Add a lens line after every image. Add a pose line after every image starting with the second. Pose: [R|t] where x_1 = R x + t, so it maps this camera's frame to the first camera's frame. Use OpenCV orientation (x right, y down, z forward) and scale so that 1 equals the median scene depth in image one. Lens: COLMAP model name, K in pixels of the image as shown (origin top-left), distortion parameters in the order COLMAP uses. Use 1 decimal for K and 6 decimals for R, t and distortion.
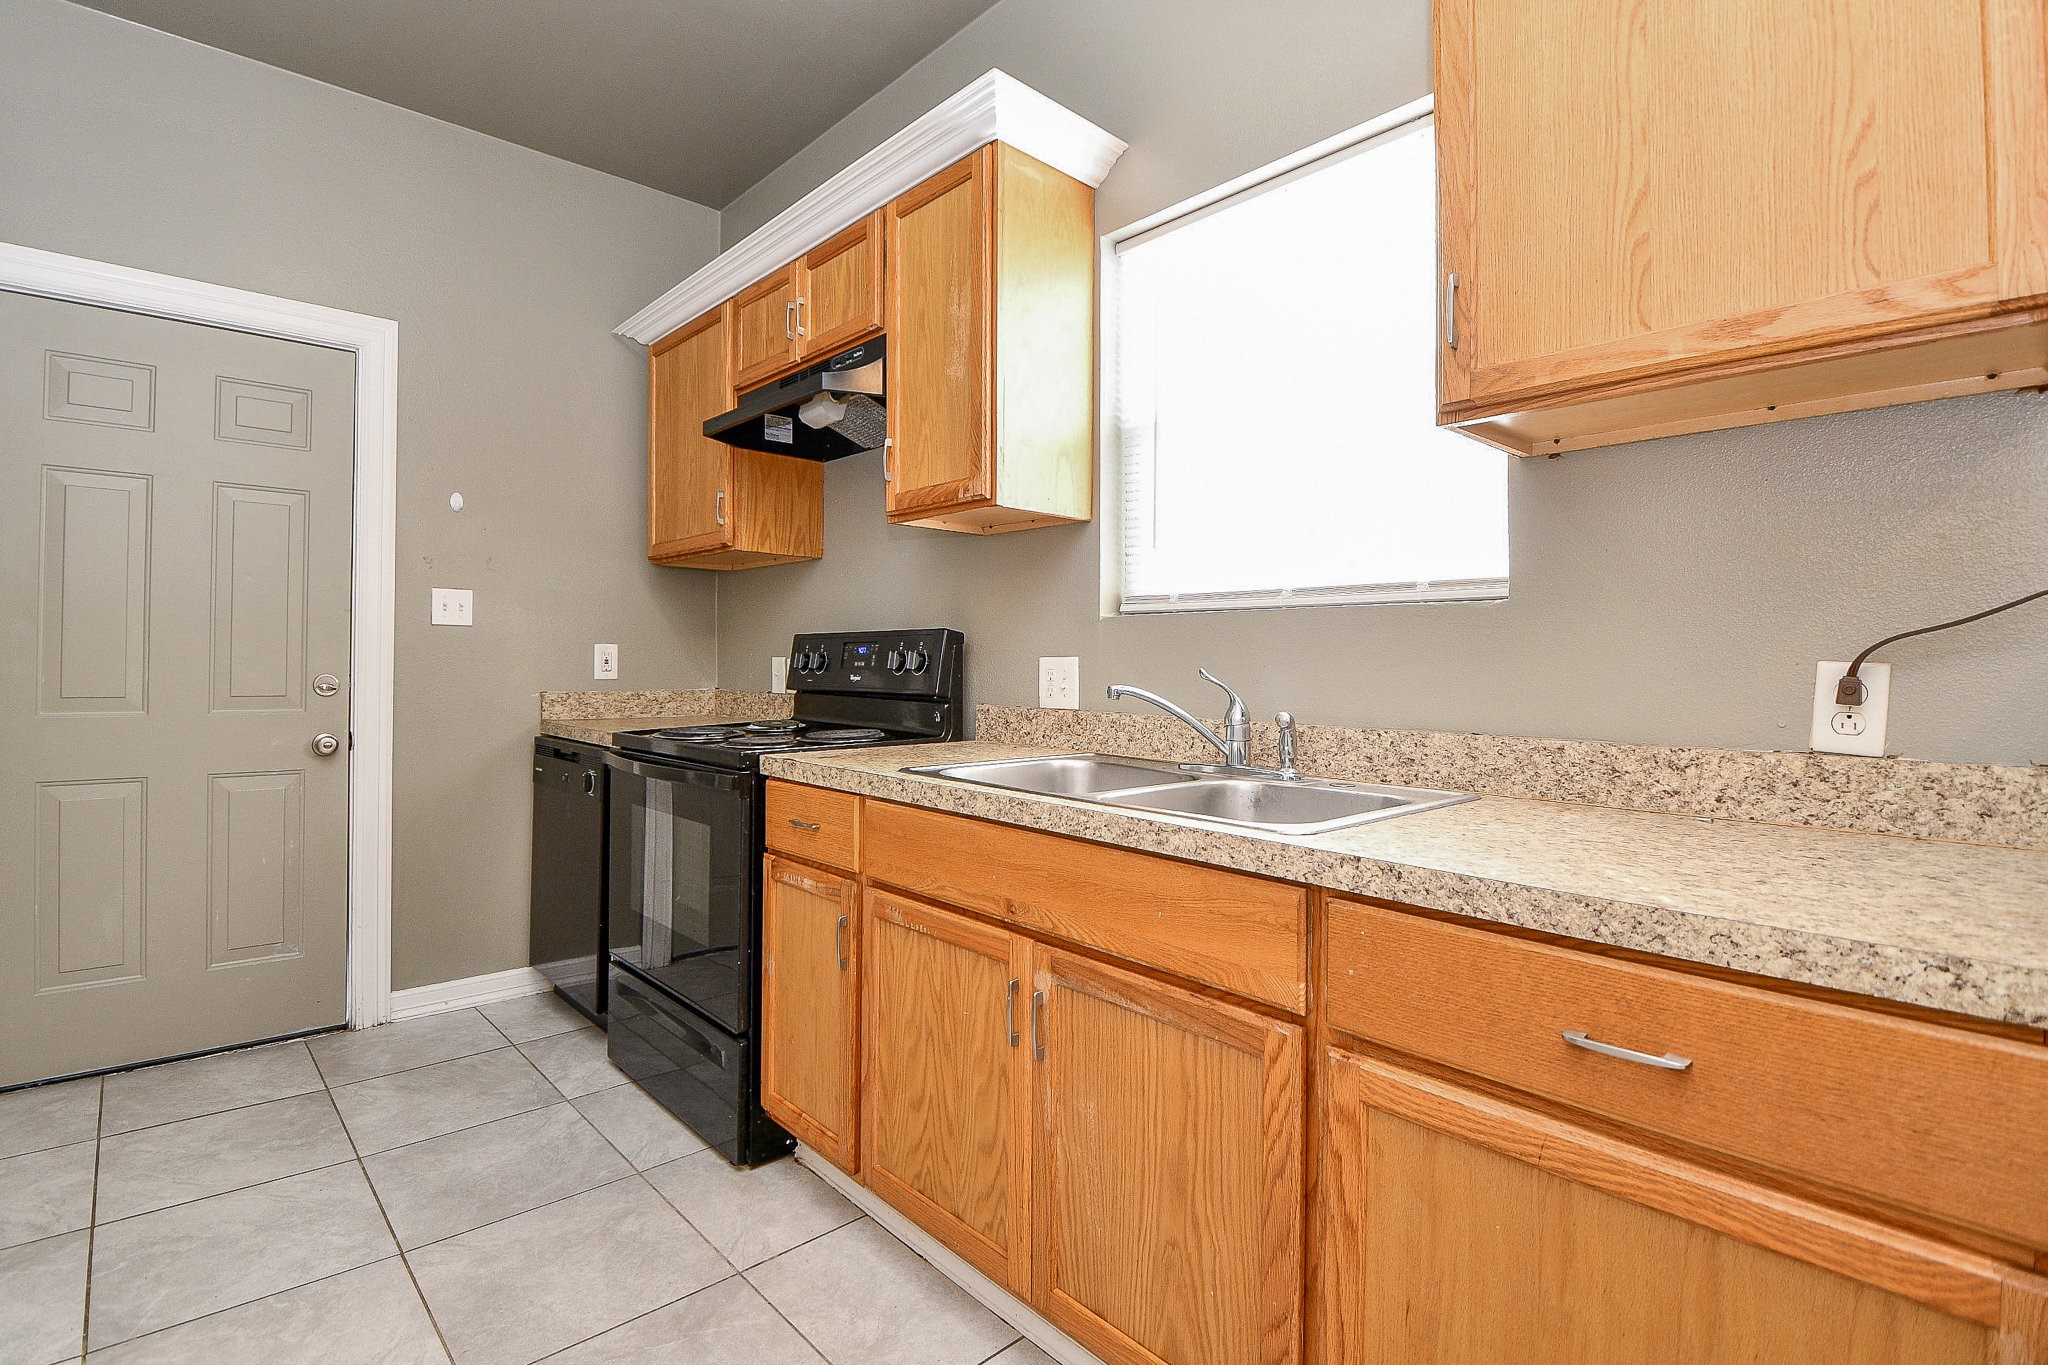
lens RADIAL K [[958.7, 0, 993.5], [0, 958.7, 651.2], [0, 0, 1]] dist [-0.012901, -0.001486]
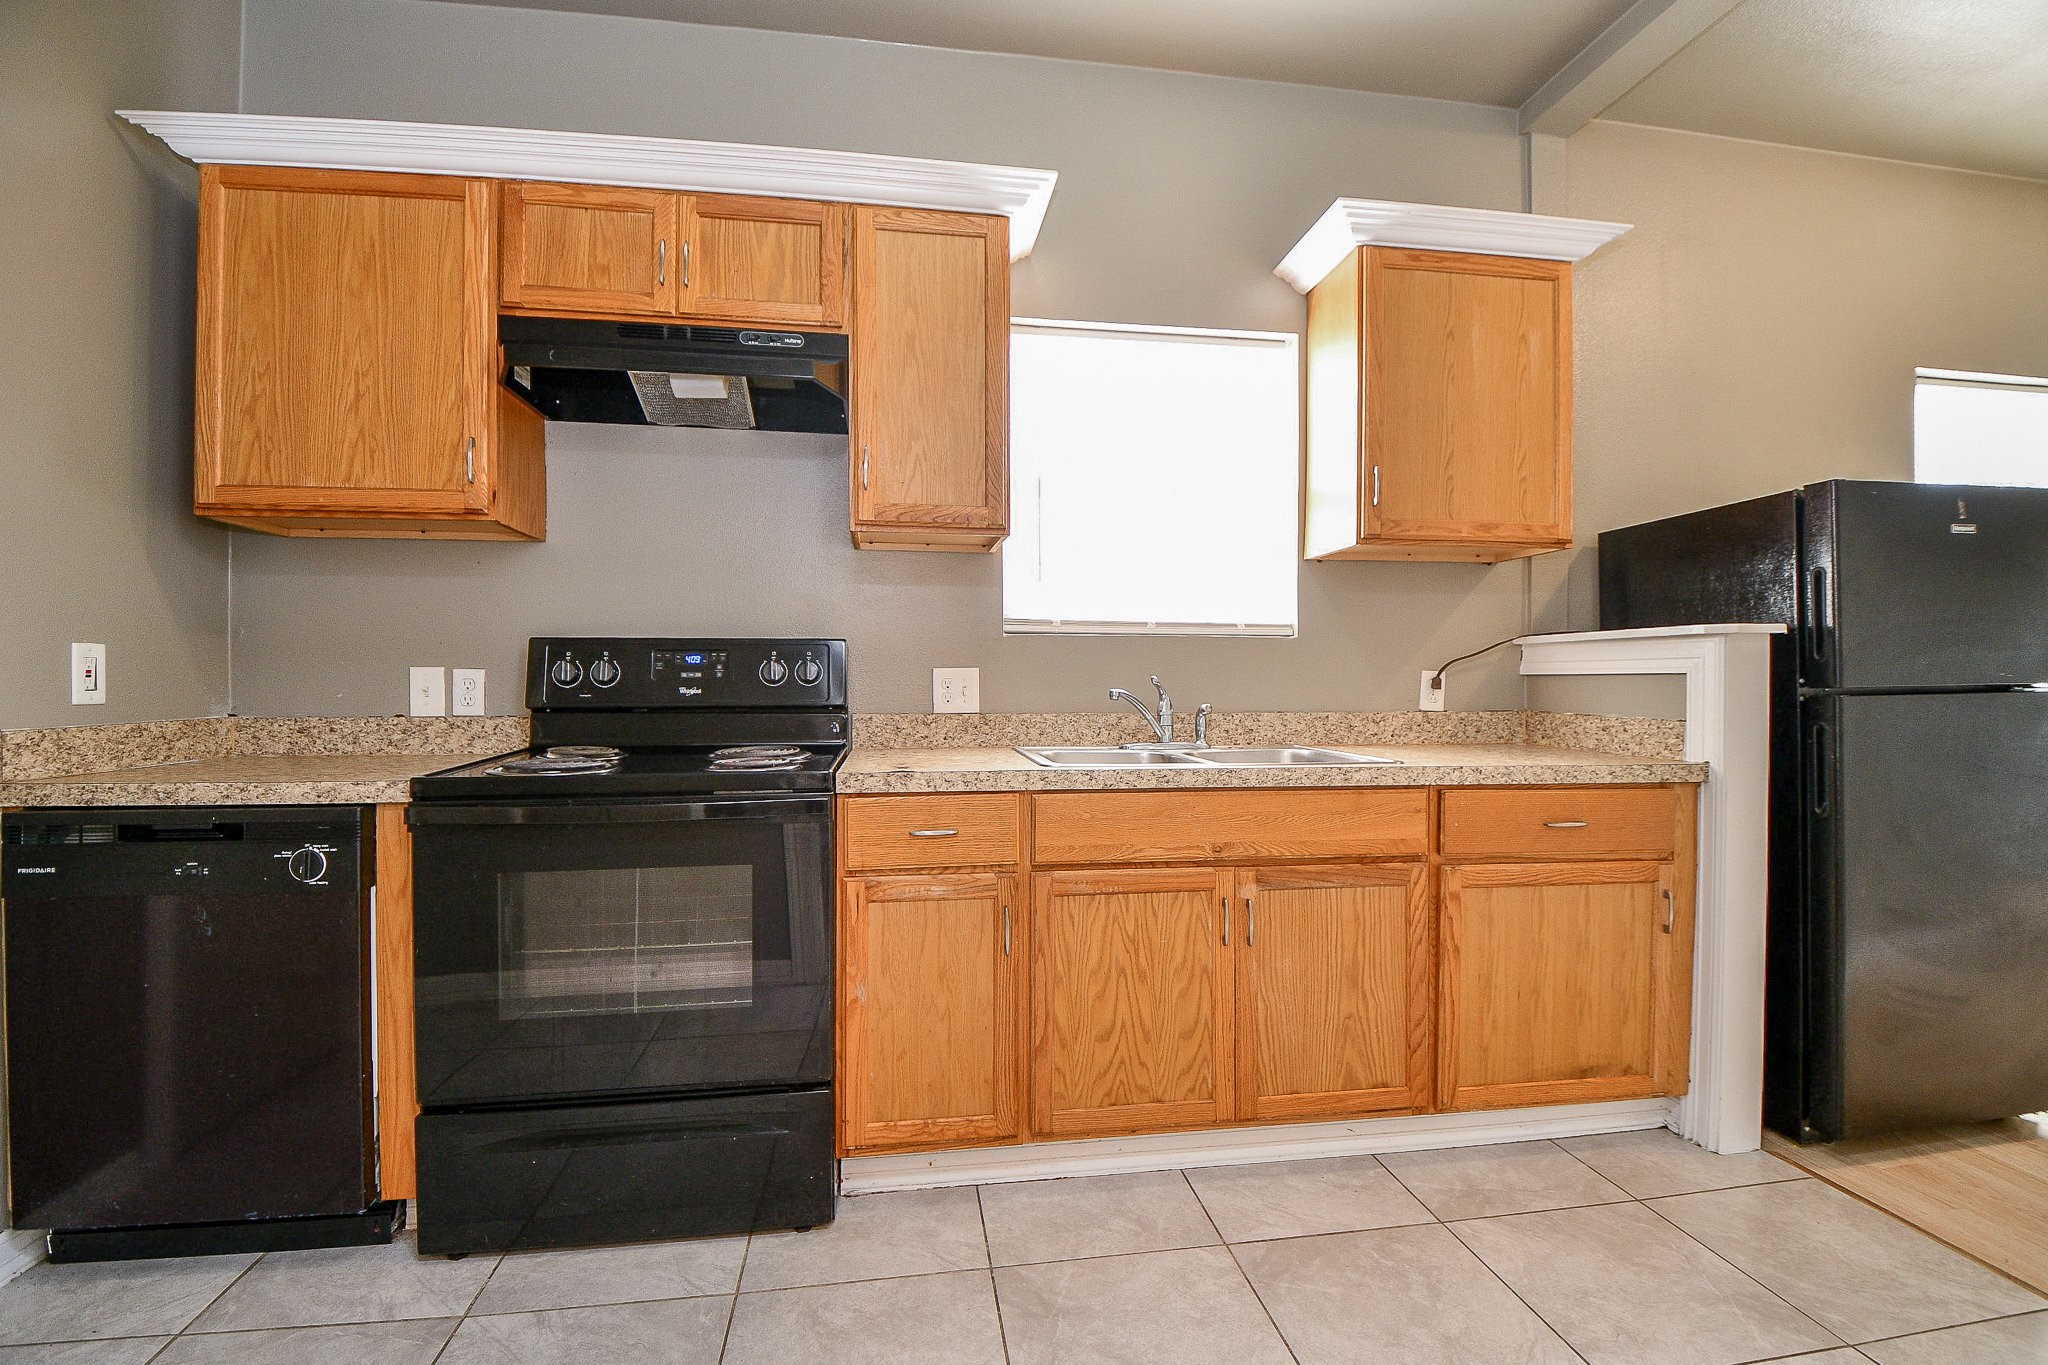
lens RADIAL K [[911.0, 0, 1023.1], [0, 911.0, 681.2], [0, 0, 1]] dist [-0.009078, -0.001027]
pose [[0.542961, -0.008292, 0.839717, -1.124960], [-0.006427, 0.999881, 0.014030, 0.008509], [-0.839733, -0.013015, 0.542843, 0.475906]]
